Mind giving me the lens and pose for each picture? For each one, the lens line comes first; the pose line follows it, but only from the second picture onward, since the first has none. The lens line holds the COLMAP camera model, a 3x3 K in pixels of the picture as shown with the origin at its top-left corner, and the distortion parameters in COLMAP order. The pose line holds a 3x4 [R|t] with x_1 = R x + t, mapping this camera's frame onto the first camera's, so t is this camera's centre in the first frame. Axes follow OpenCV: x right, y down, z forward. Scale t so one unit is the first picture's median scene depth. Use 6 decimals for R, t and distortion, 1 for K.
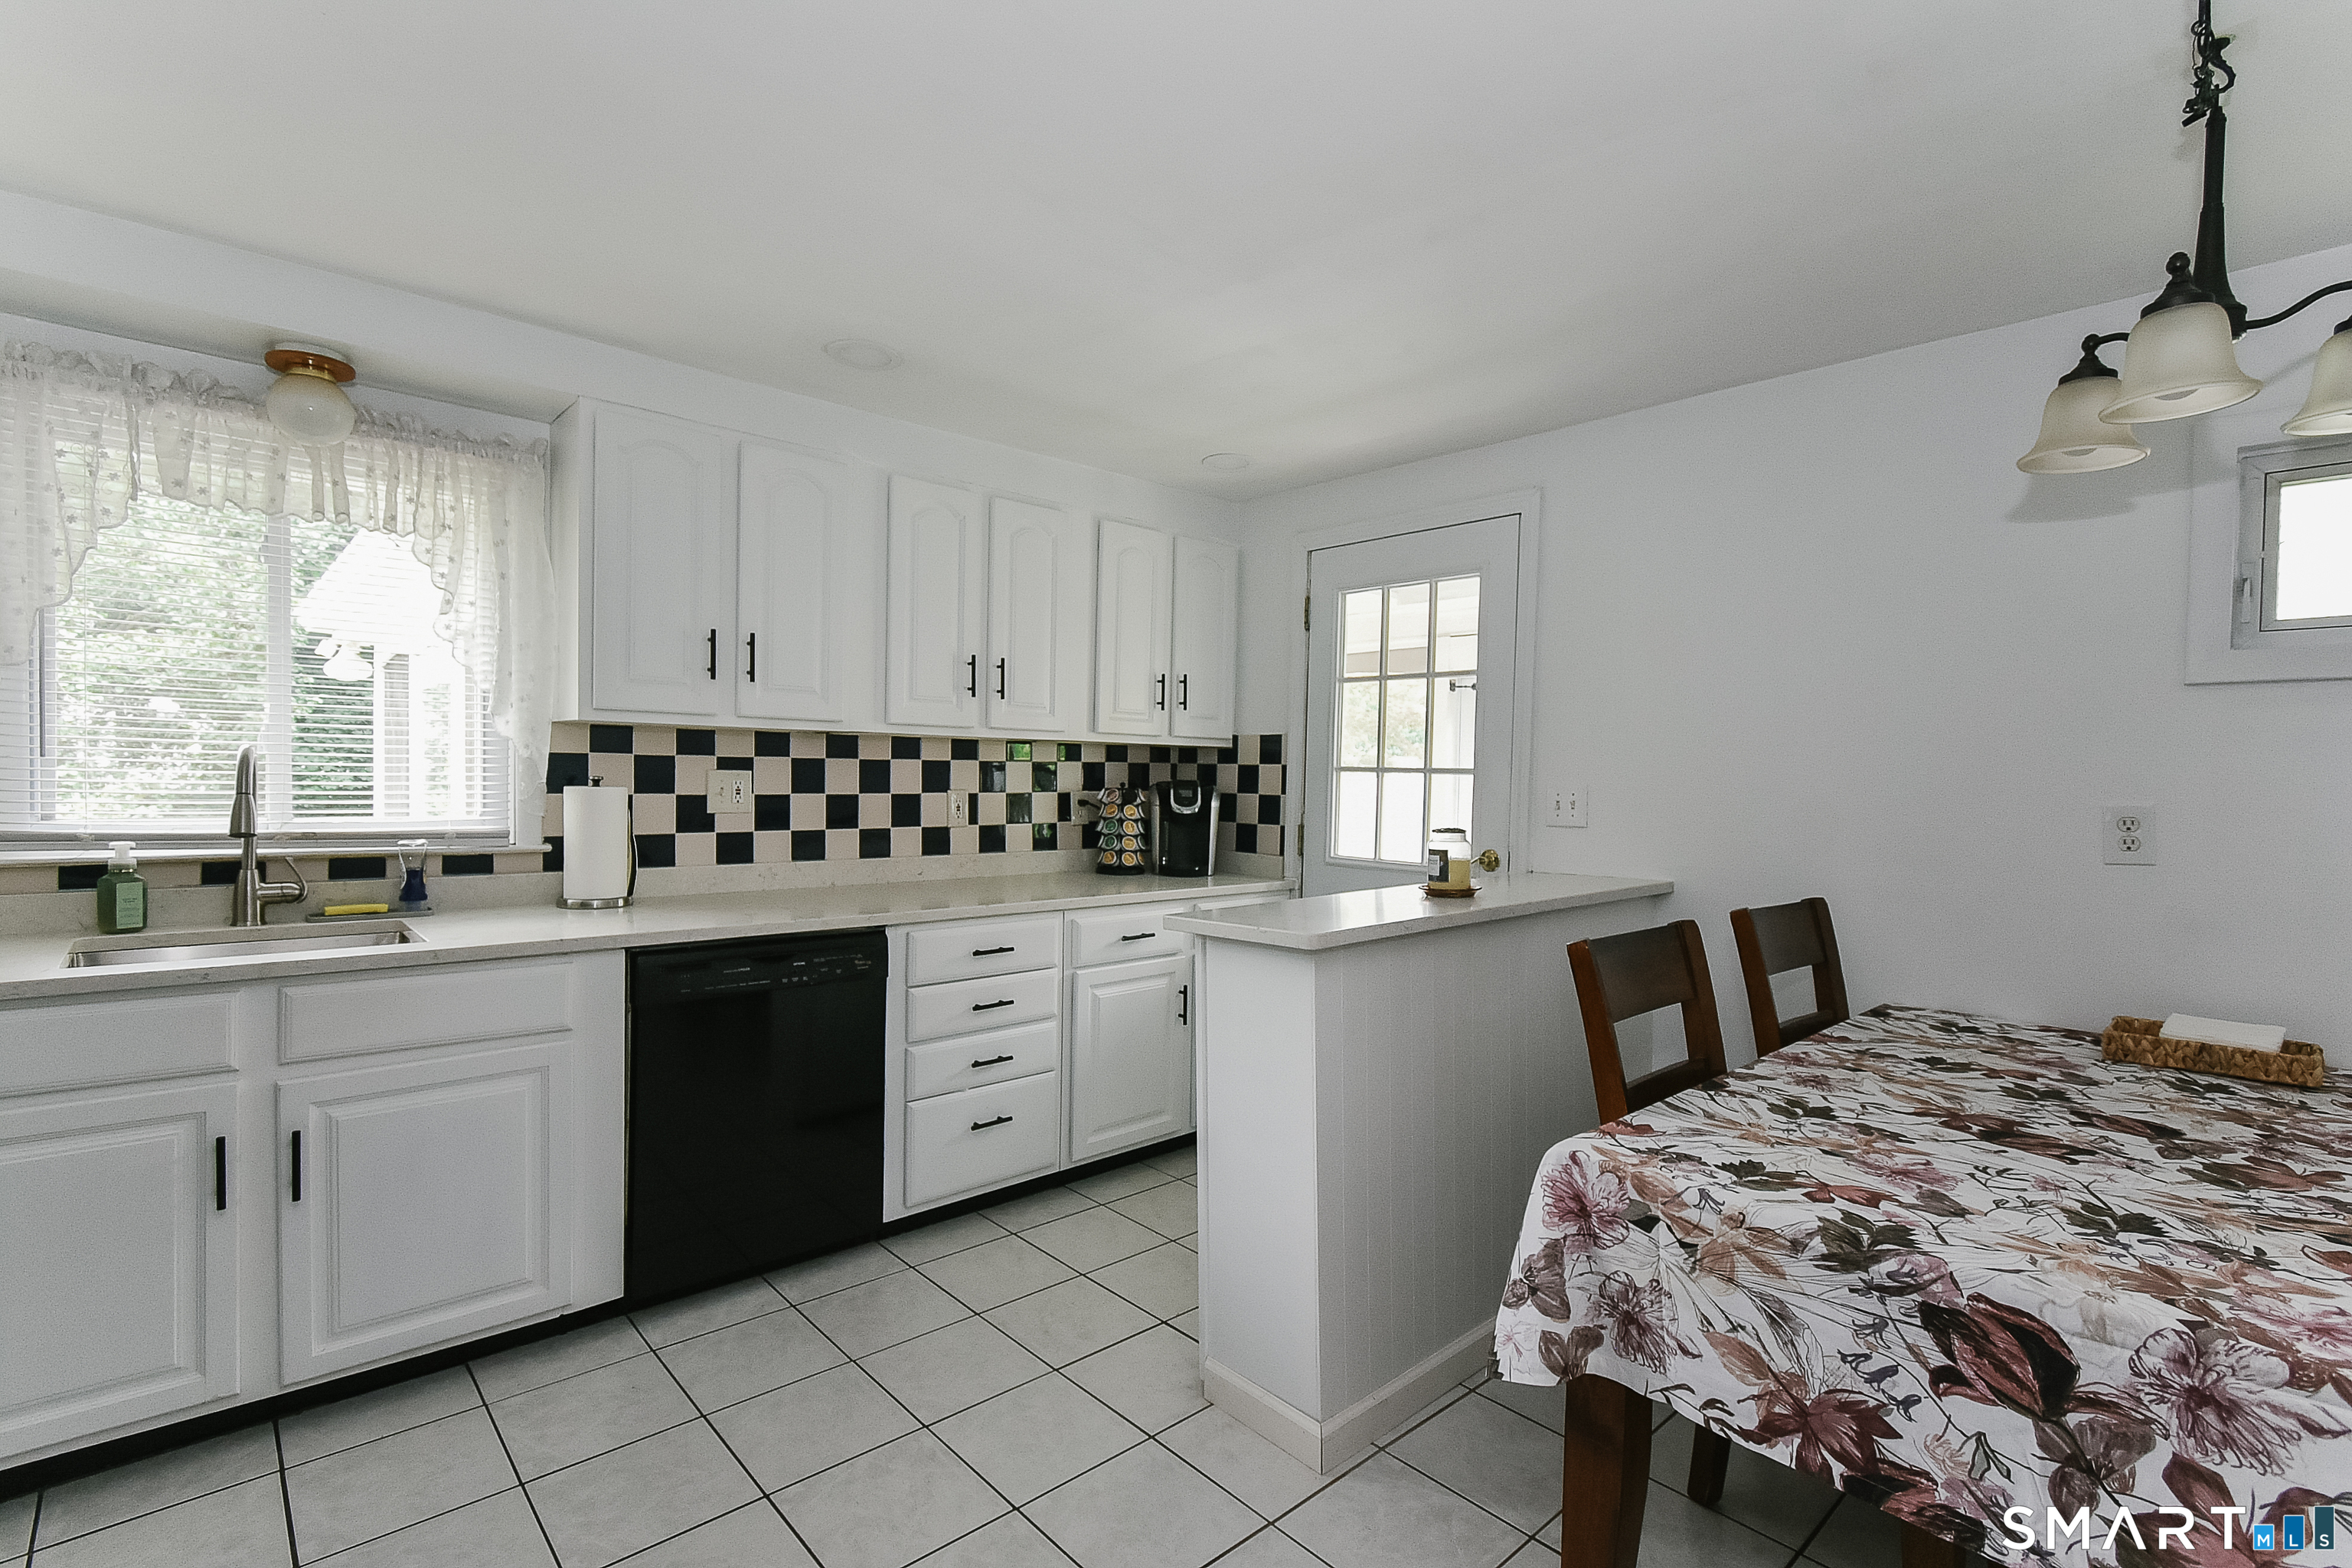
lens RADIAL K [[1081.8, 0, 1174.3], [0, 1081.8, 797.6], [0, 0, 1]] dist [0.002908, 0.000050]
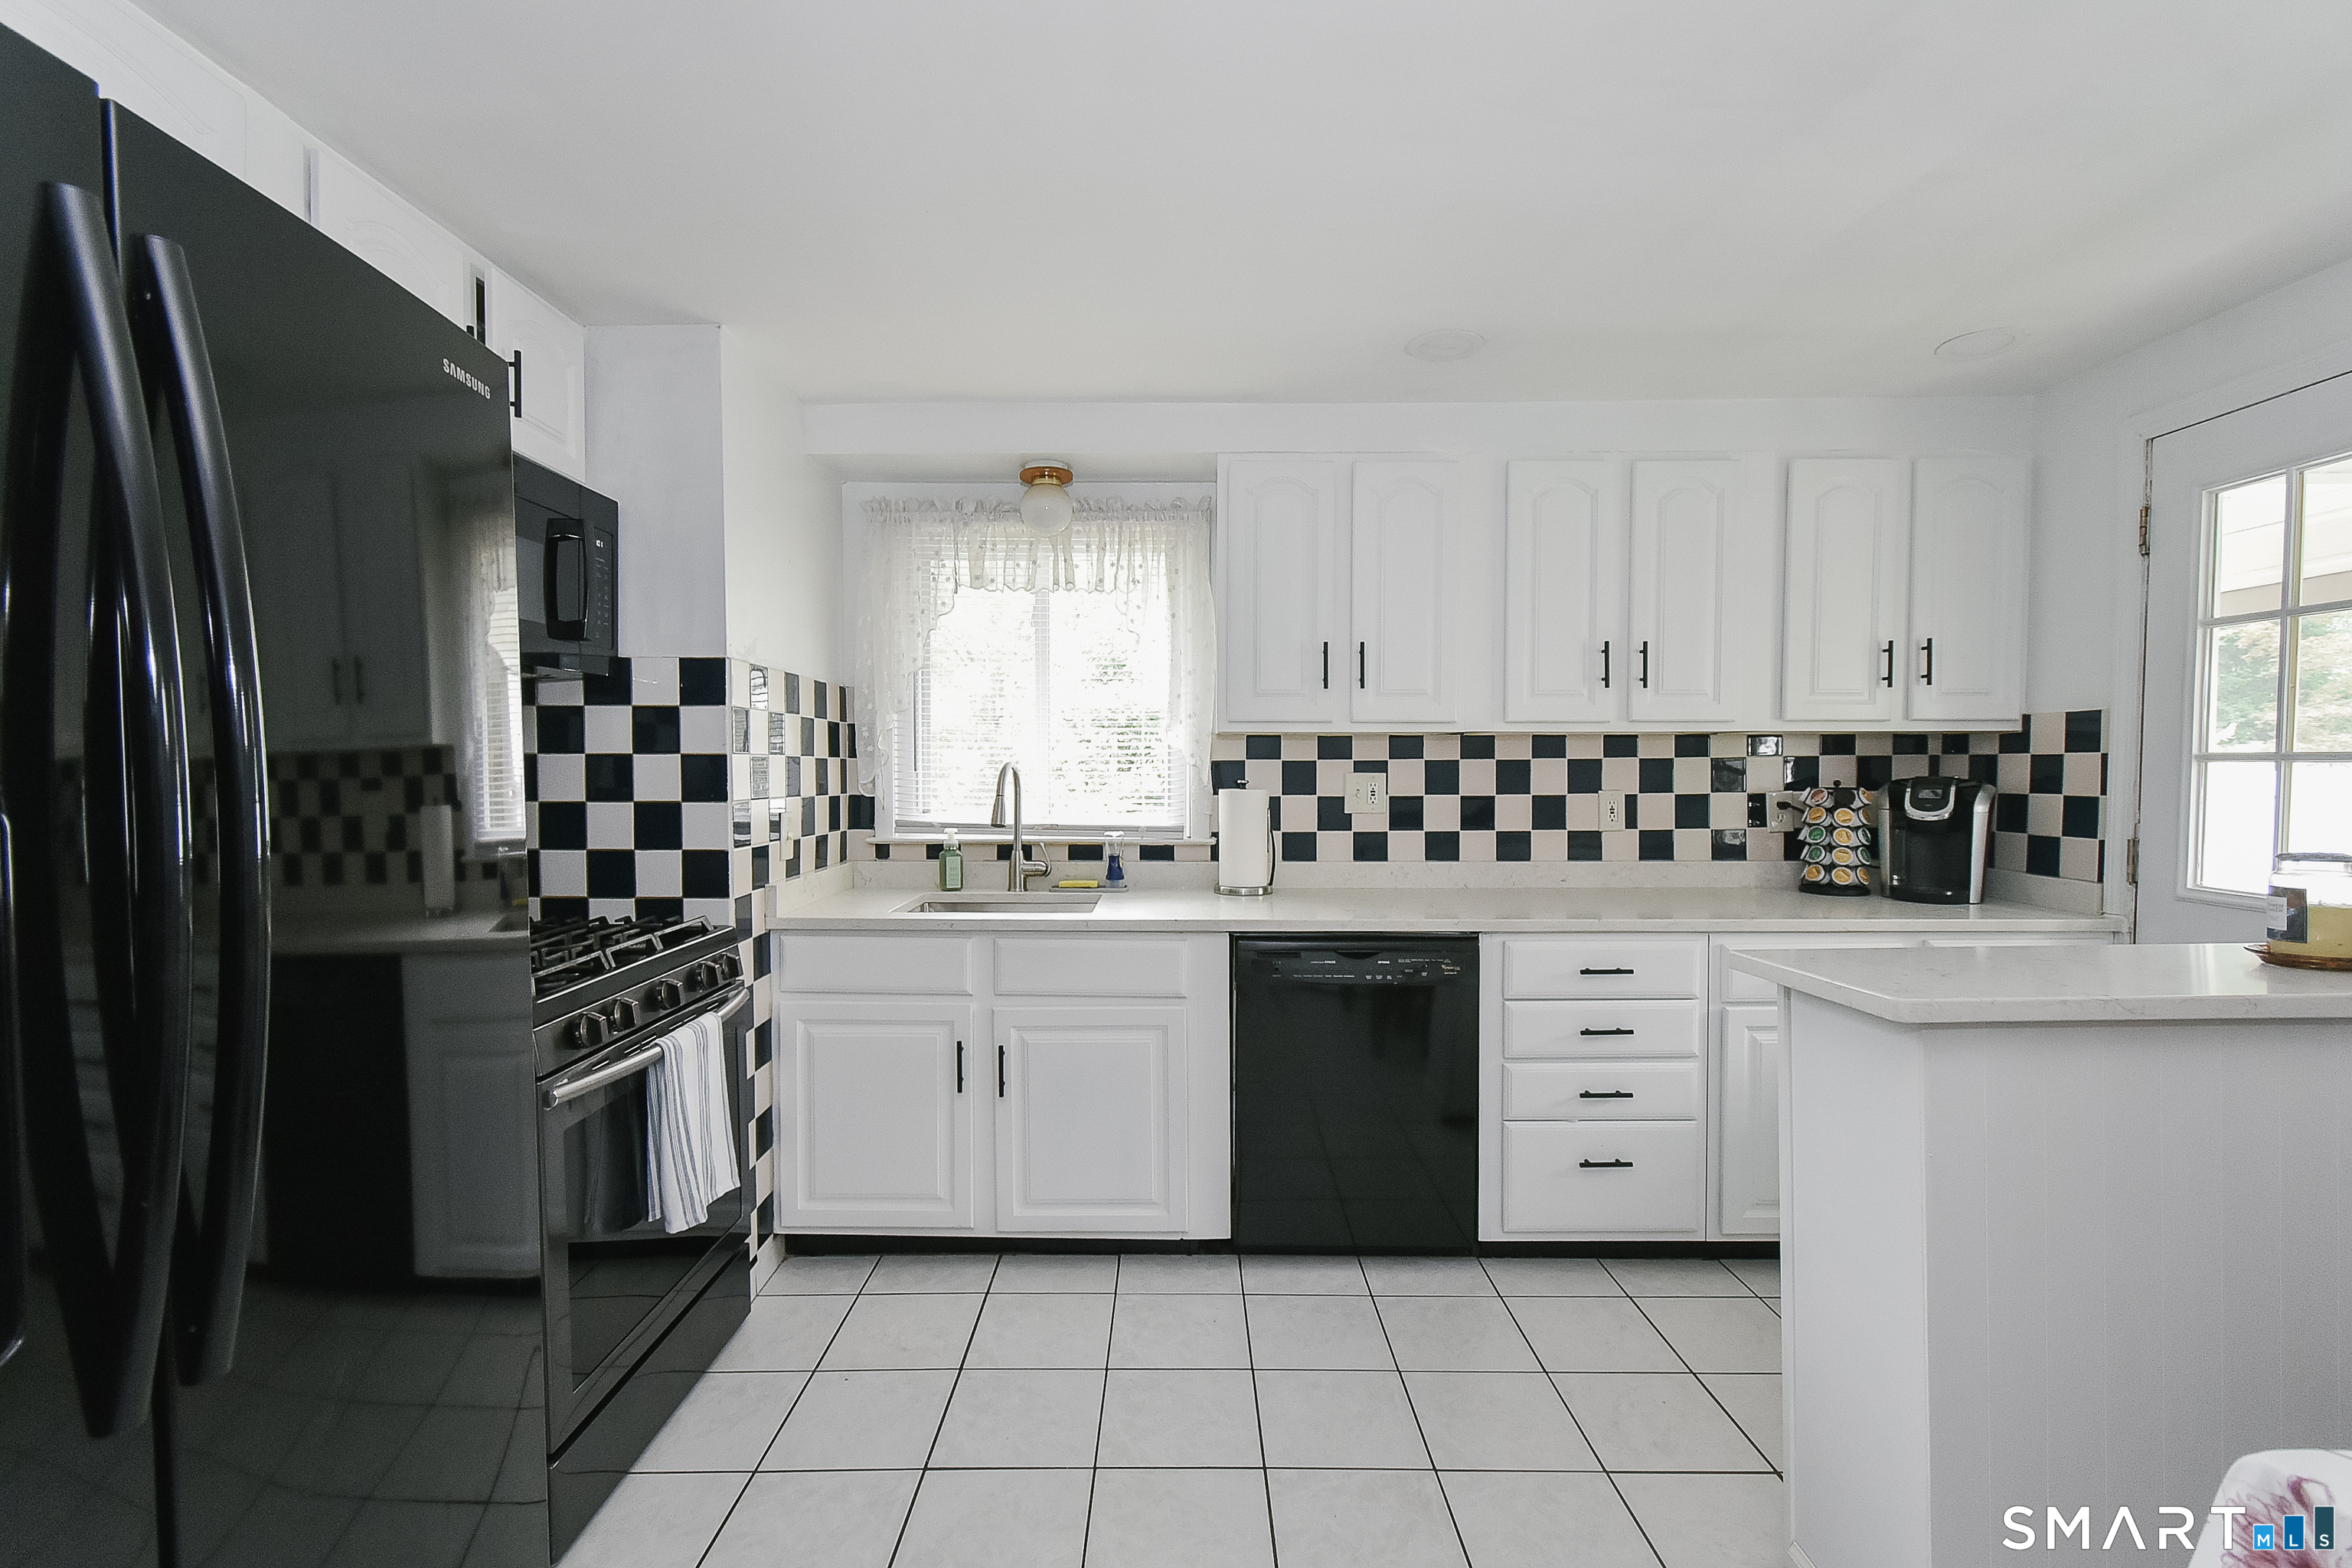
lens RADIAL K [[1040.9, 0, 1176.6], [0, 1040.9, 798.0], [0, 0, 1]] dist [0.010908, -0.006767]
pose [[0.737083, 0.001449, -0.675801, 0.159449], [-0.001264, 0.999999, 0.000764, -0.001457], [0.675801, 0.000291, 0.737084, 0.133972]]
